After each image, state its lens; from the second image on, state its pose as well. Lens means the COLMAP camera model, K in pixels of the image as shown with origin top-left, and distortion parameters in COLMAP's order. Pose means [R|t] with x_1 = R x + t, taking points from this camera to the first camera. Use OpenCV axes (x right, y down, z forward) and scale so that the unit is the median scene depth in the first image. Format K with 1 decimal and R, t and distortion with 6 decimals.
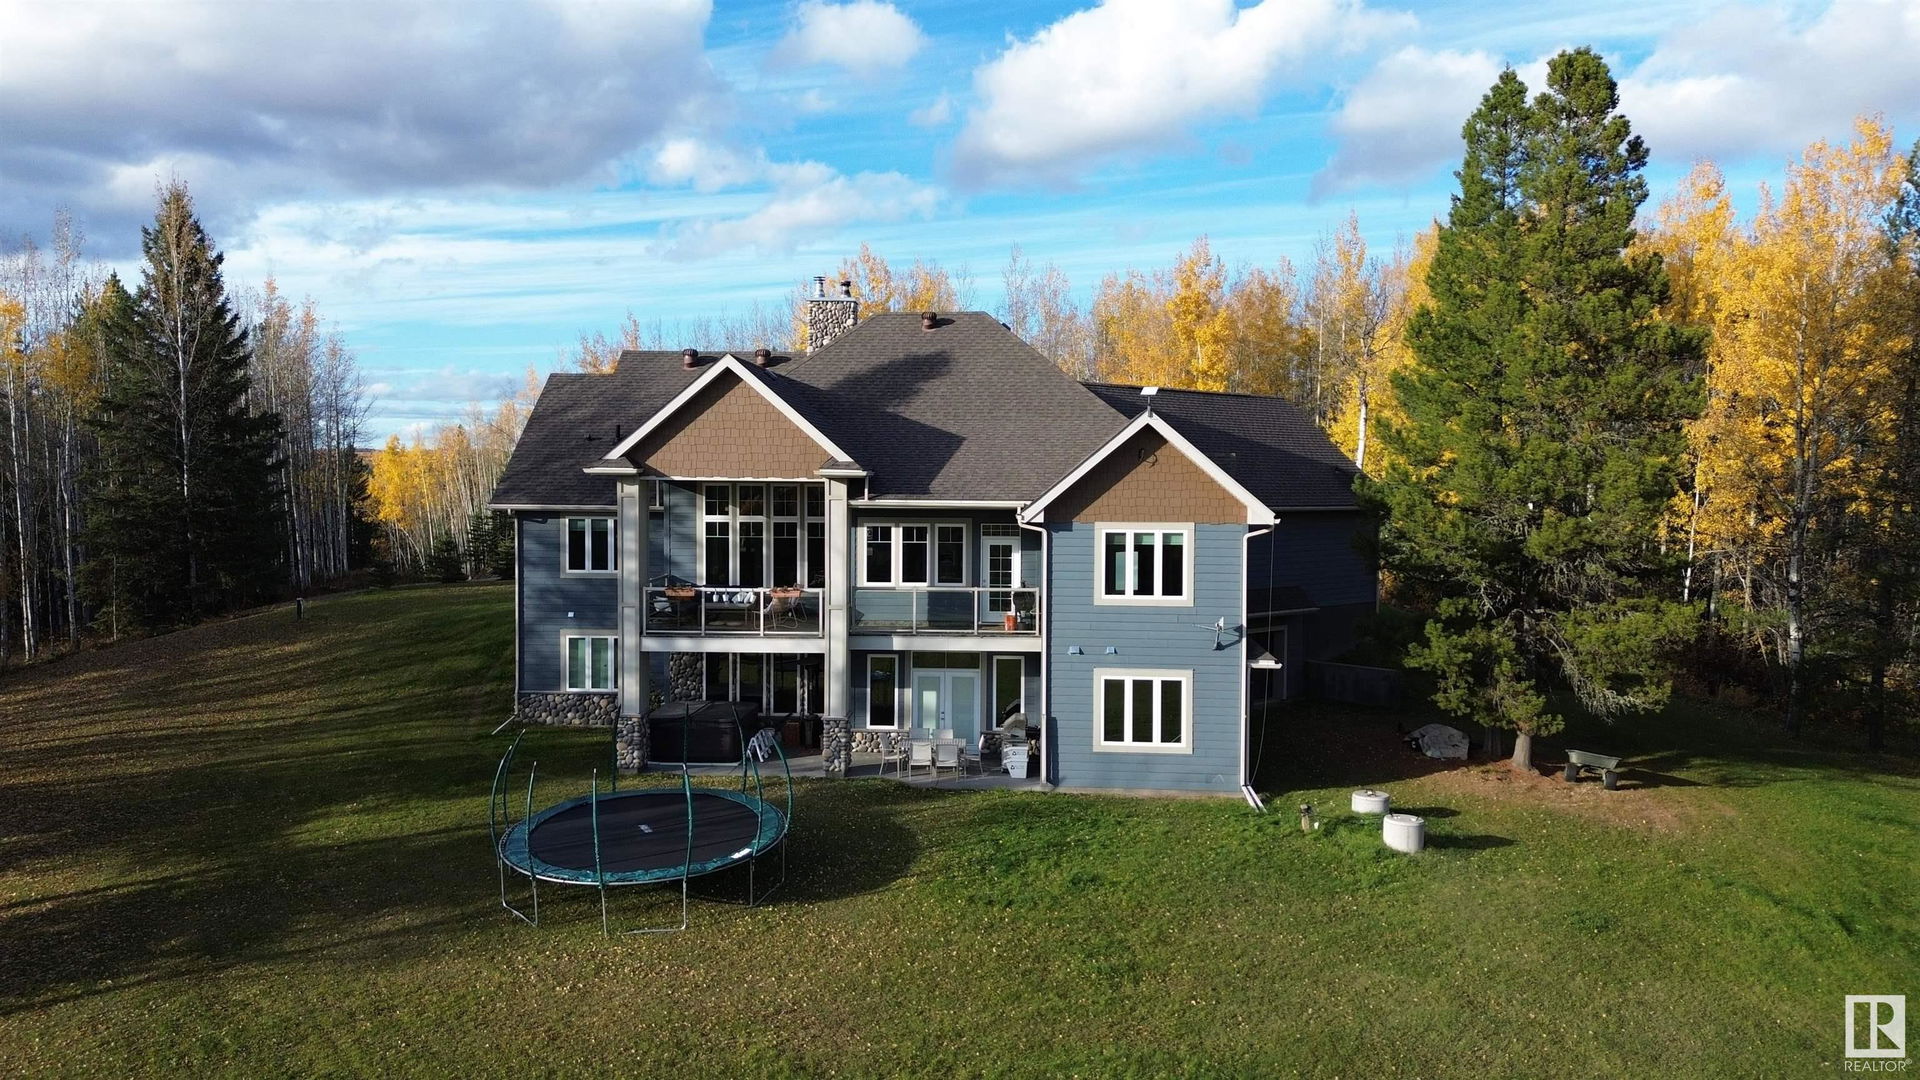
lens RADIAL K [[1340.7, 0, 960.0], [0, 1340.7, 540.0], [0, 0, 1]] dist [0.029144, -0.007005]
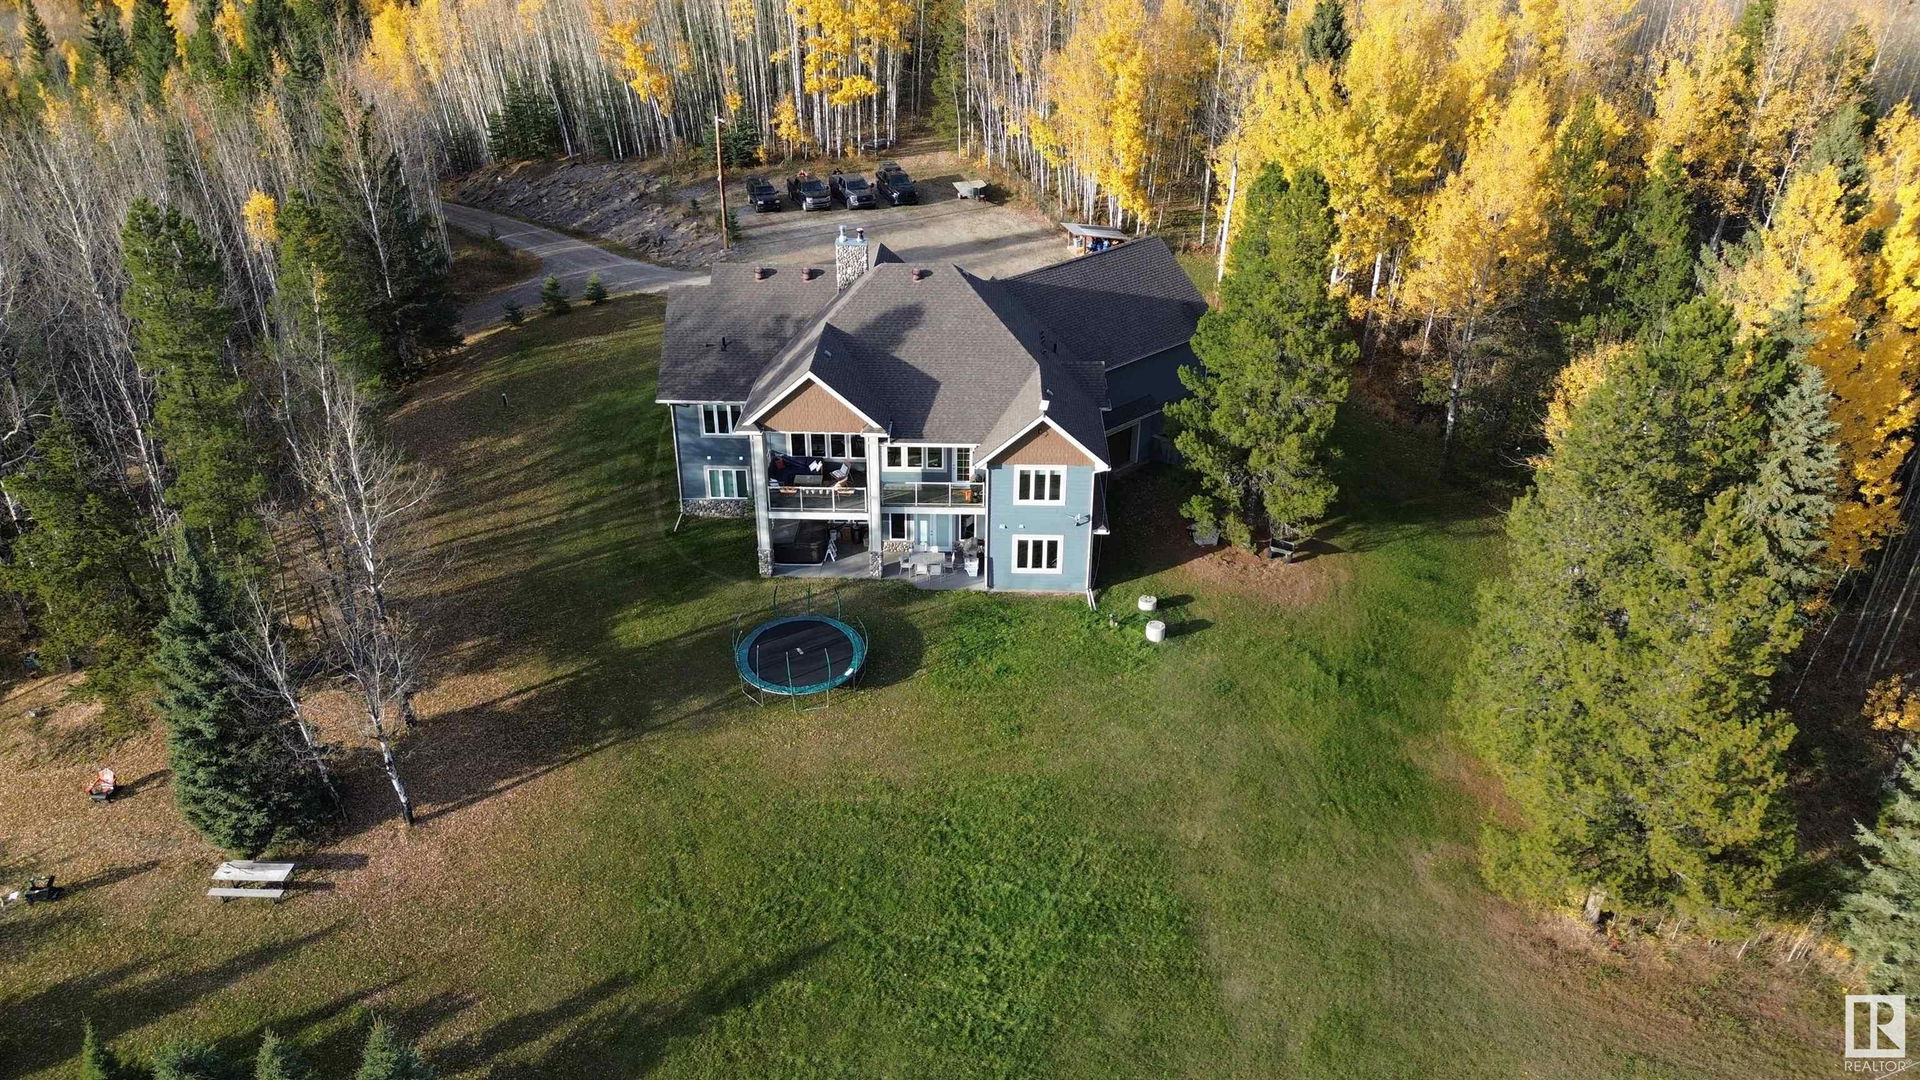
lens RADIAL K [[1340.7, 0, 960.0], [0, 1340.7, 540.0], [0, 0, 1]] dist [0.029144, -0.007005]
pose [[0.999430, -0.018022, 0.028535, -0.029021], [0.003779, 0.899934, 0.436010, -0.728491], [-0.033538, -0.435654, 0.899489, -0.714502]]
